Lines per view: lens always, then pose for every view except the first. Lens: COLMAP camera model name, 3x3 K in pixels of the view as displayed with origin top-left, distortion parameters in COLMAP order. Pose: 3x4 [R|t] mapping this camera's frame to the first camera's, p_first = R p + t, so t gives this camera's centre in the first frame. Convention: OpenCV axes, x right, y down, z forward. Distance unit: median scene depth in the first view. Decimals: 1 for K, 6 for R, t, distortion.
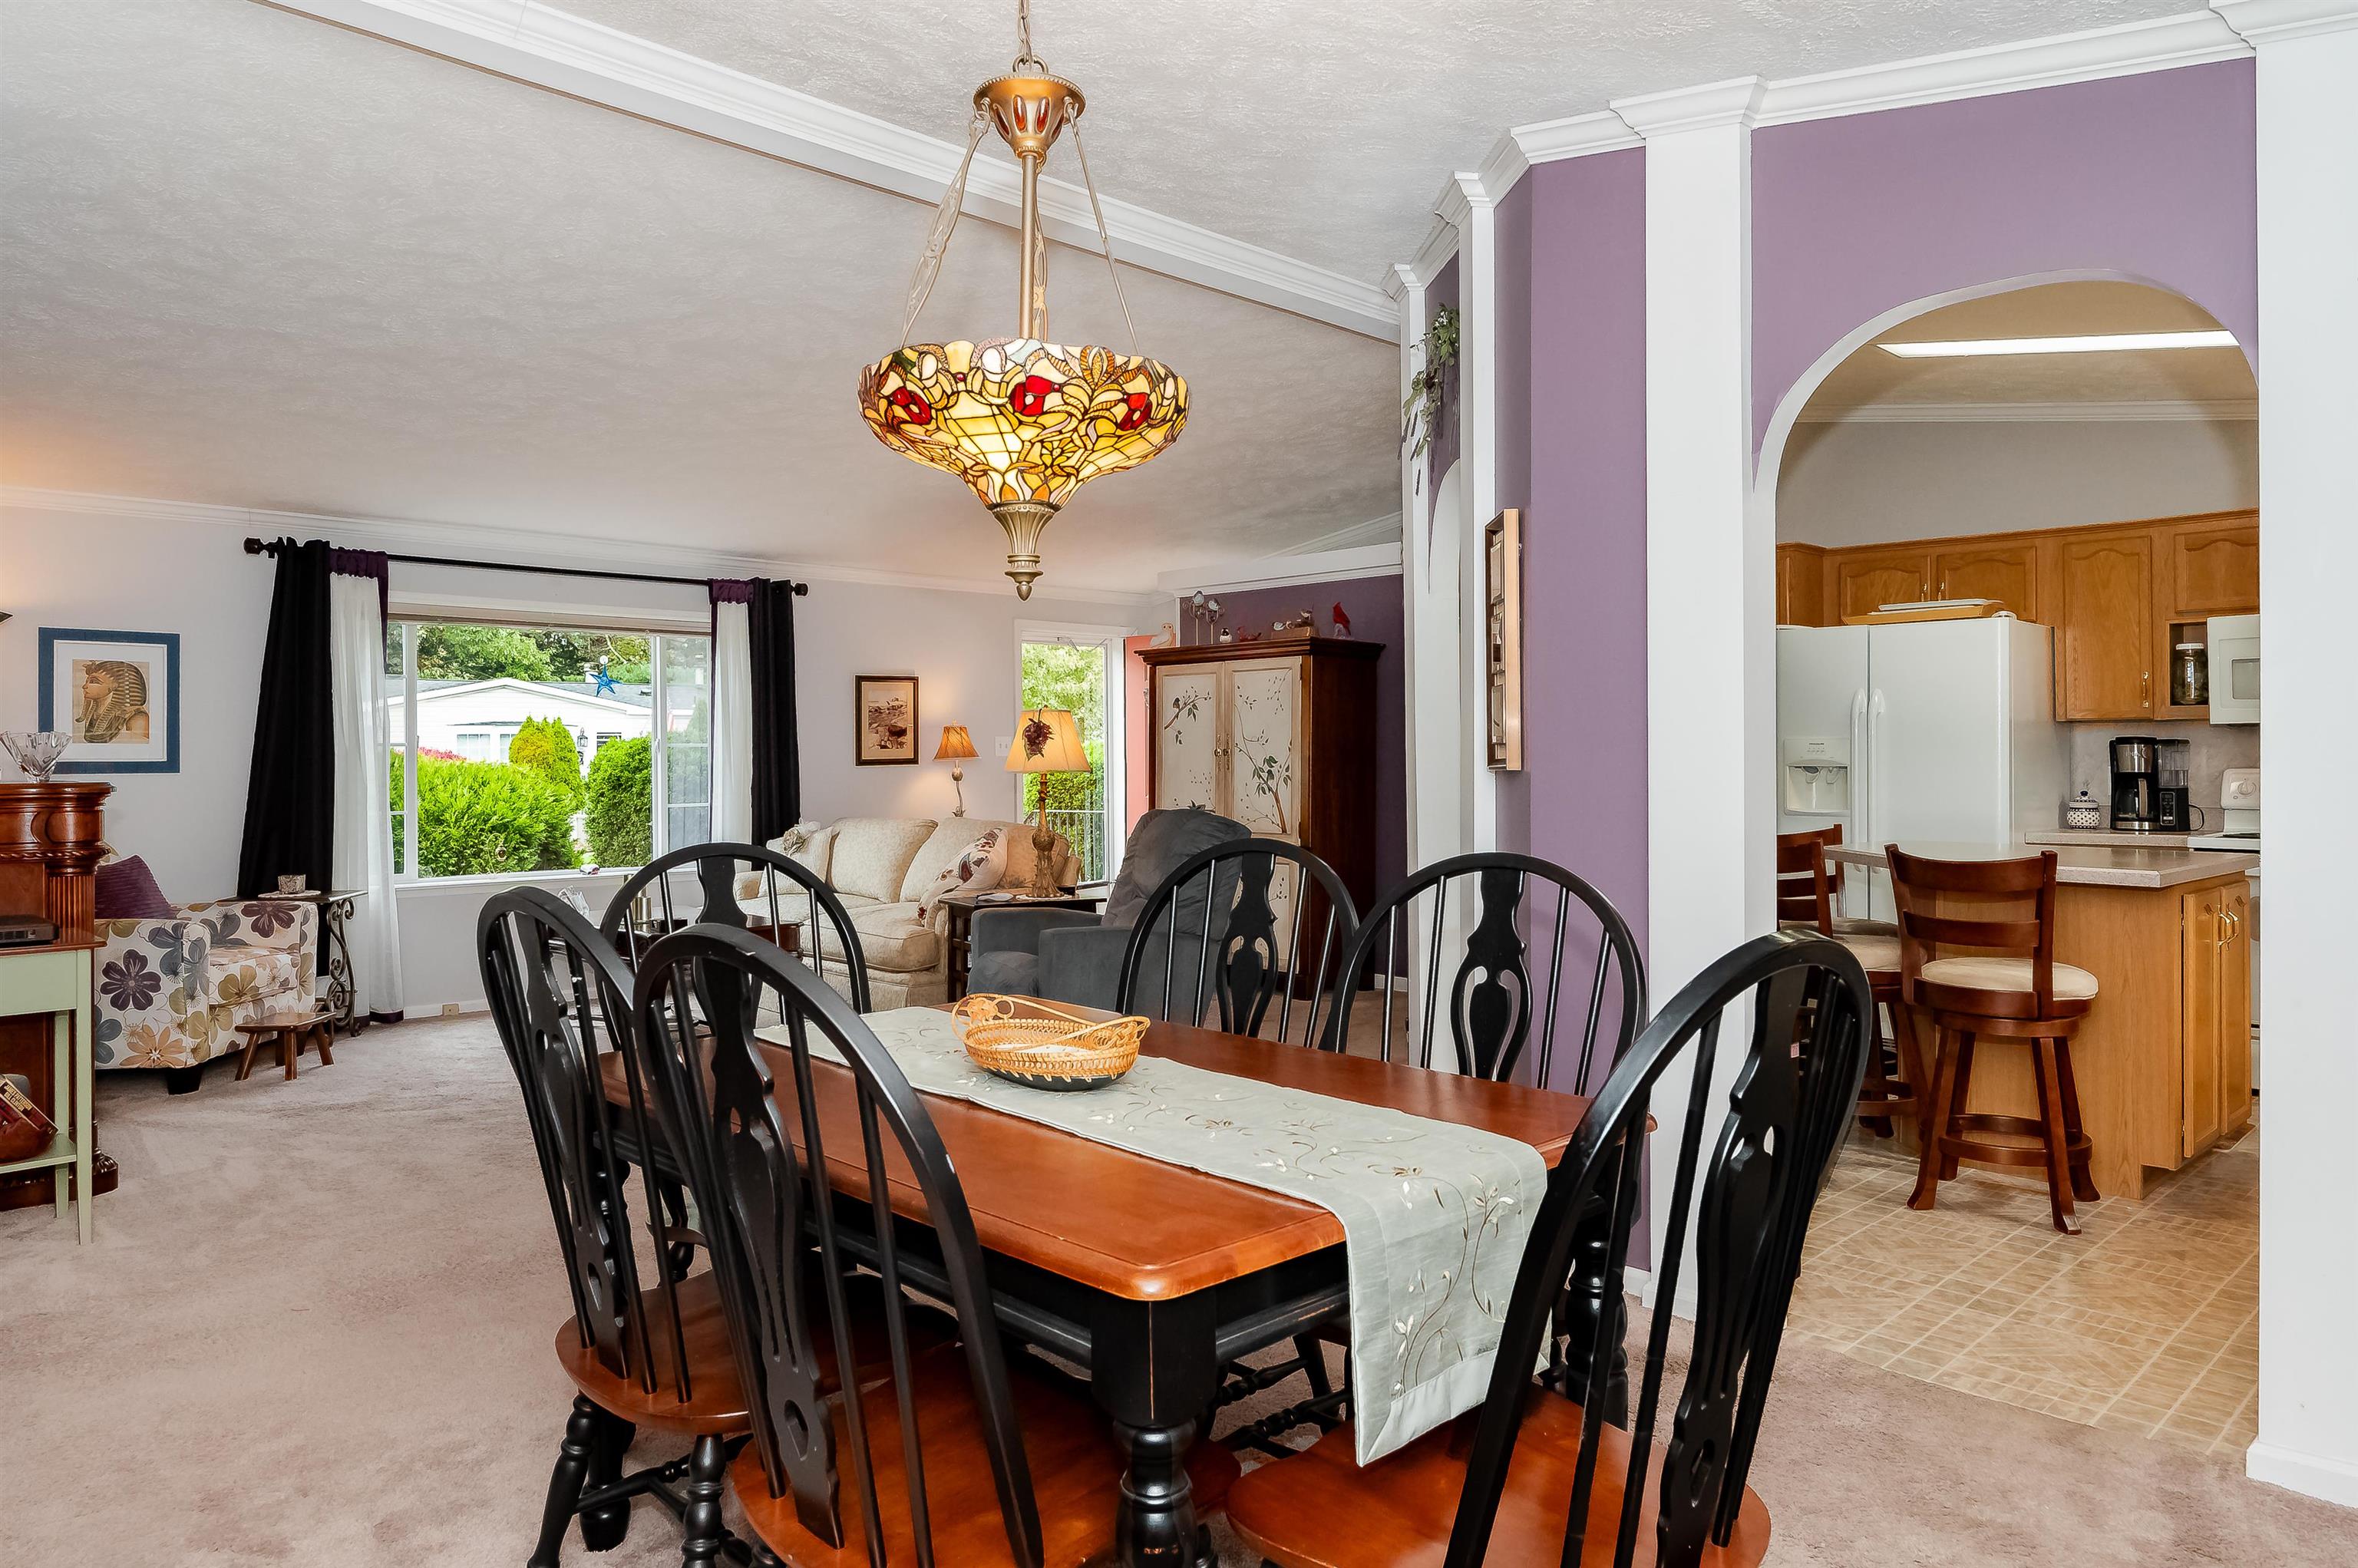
lens RADIAL K [[1547.5, 0, 1172.6], [0, 1547.5, 745.9], [0, 0, 1]] dist [0.005166, 0.001914]
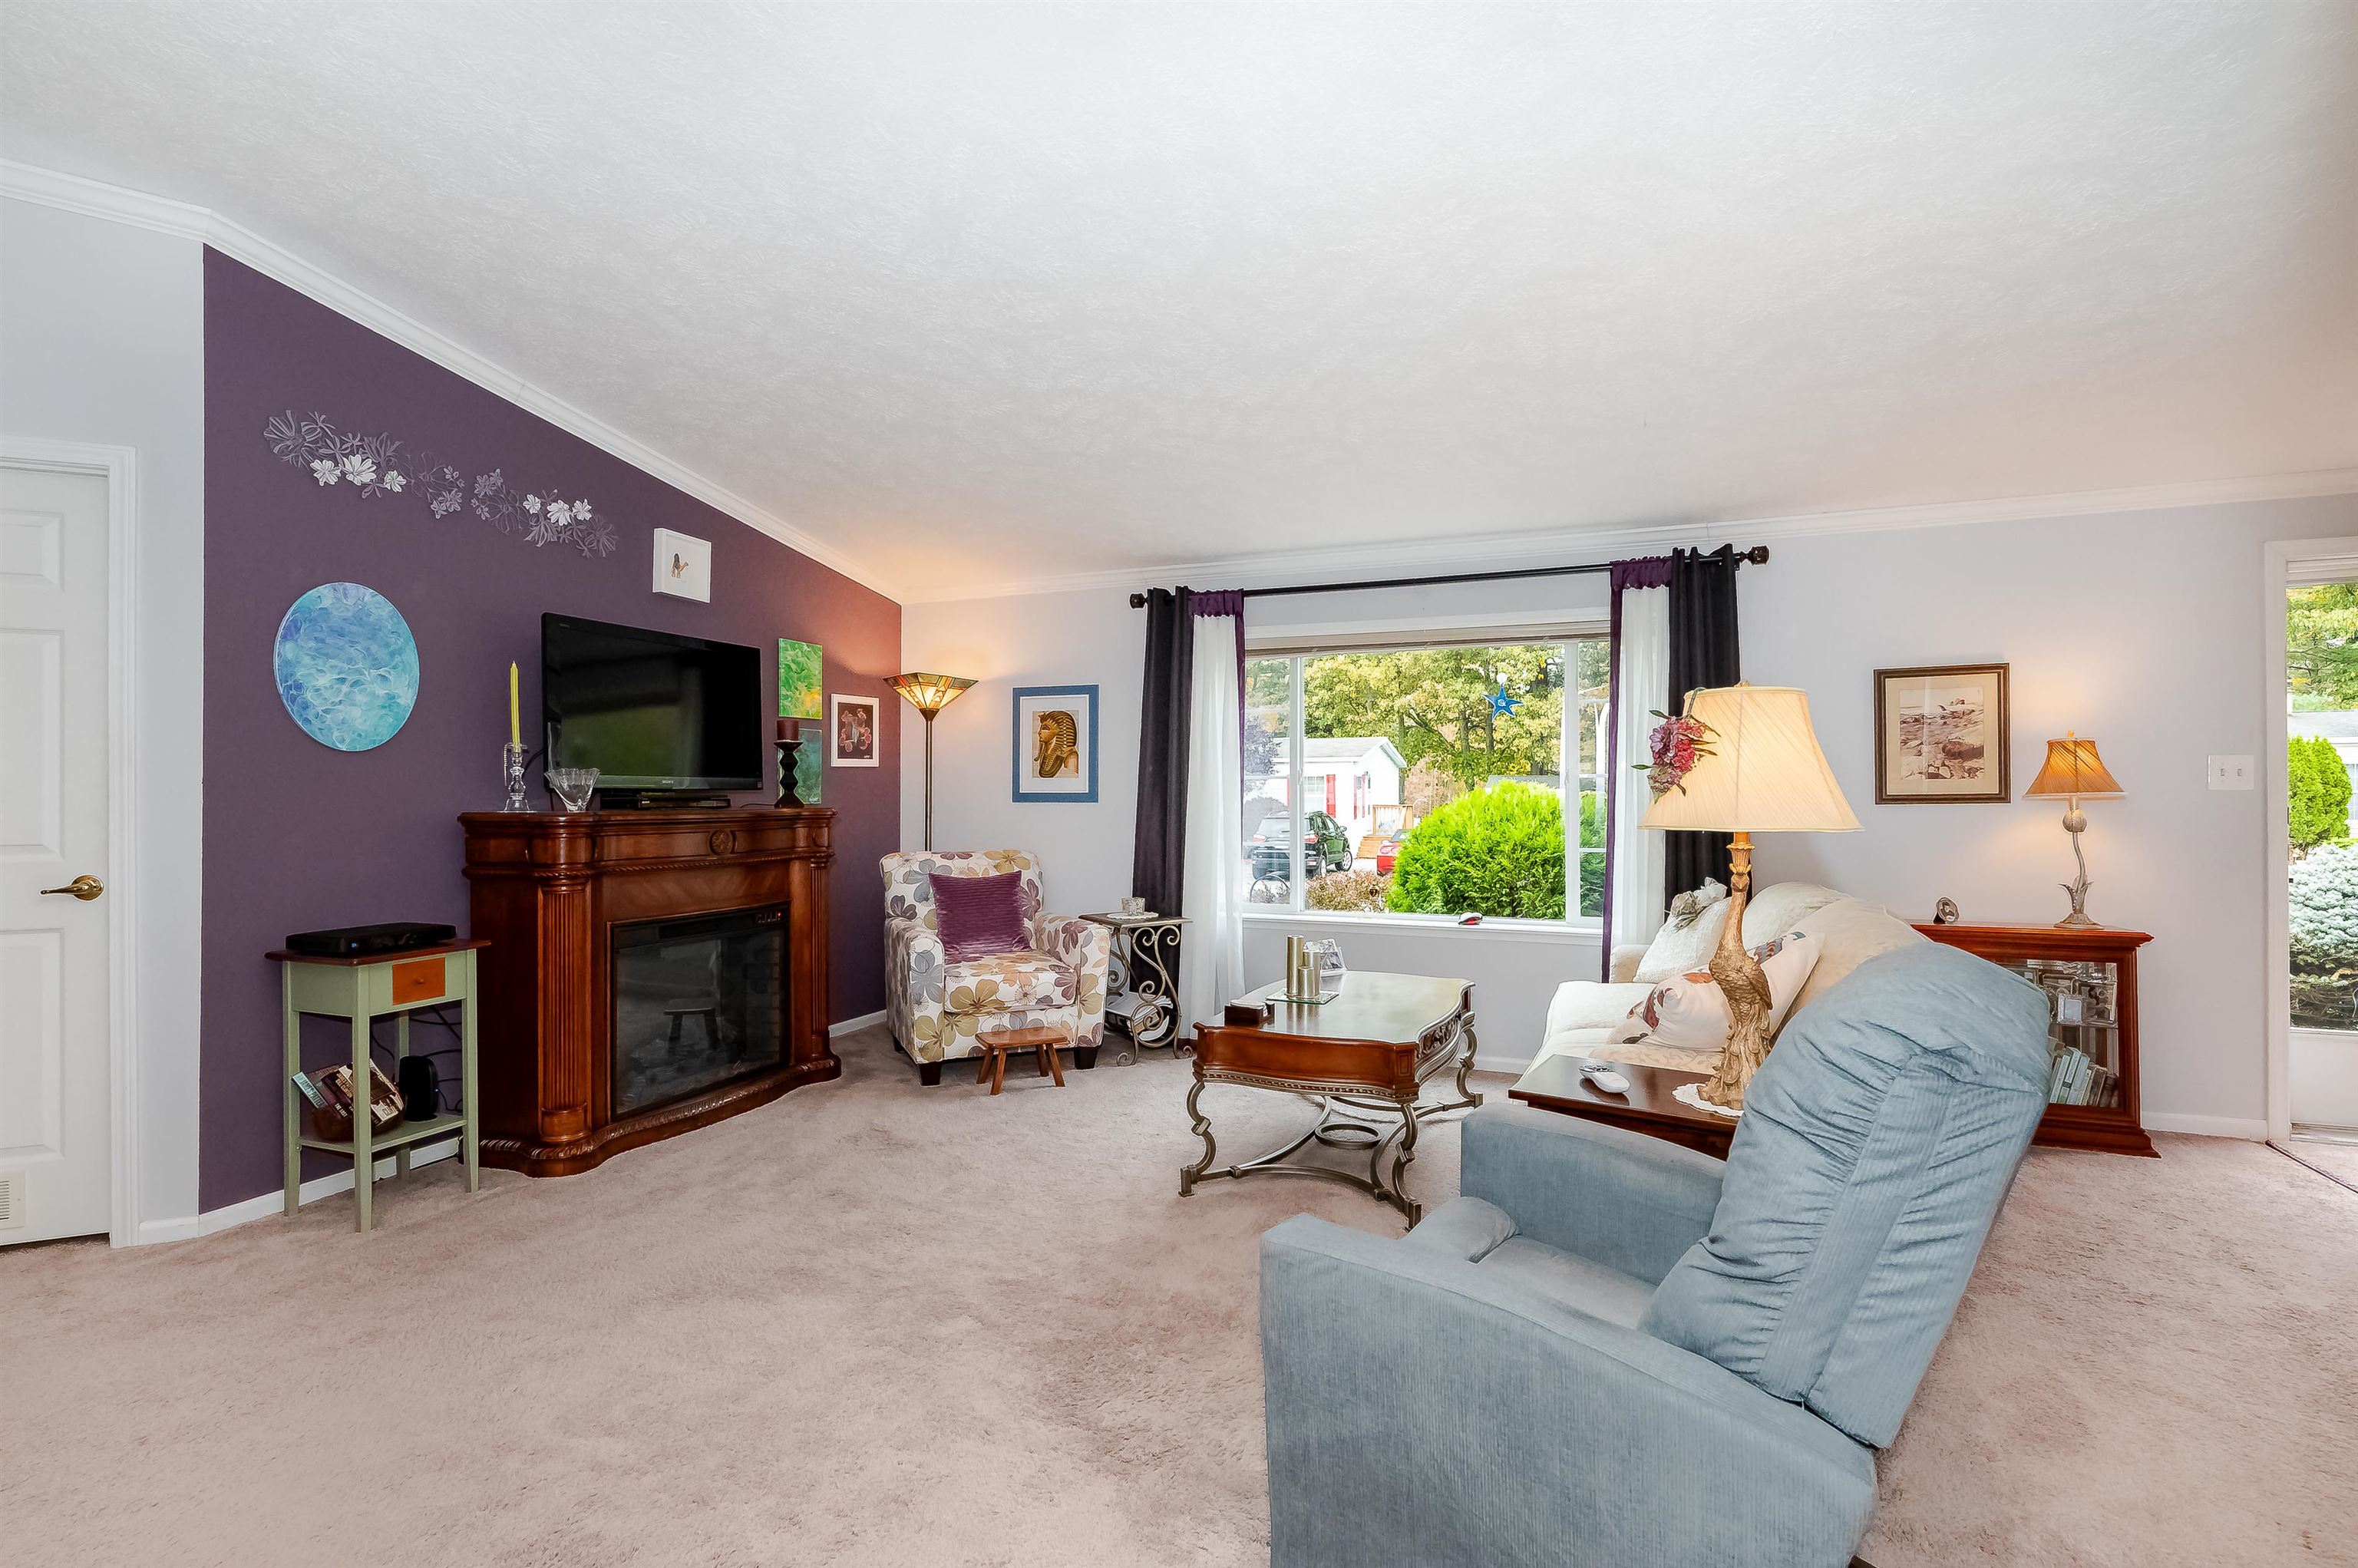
lens RADIAL K [[1093.3, 0, 1178.6], [0, 1093.3, 790.1], [0, 0, 1]] dist [-0.001529, -0.000135]
pose [[0.410887, 0.002797, -0.911682, 0.144324], [0.004280, 0.999978, 0.004997, 0.004188], [0.911676, -0.005956, 0.410866, 0.728338]]
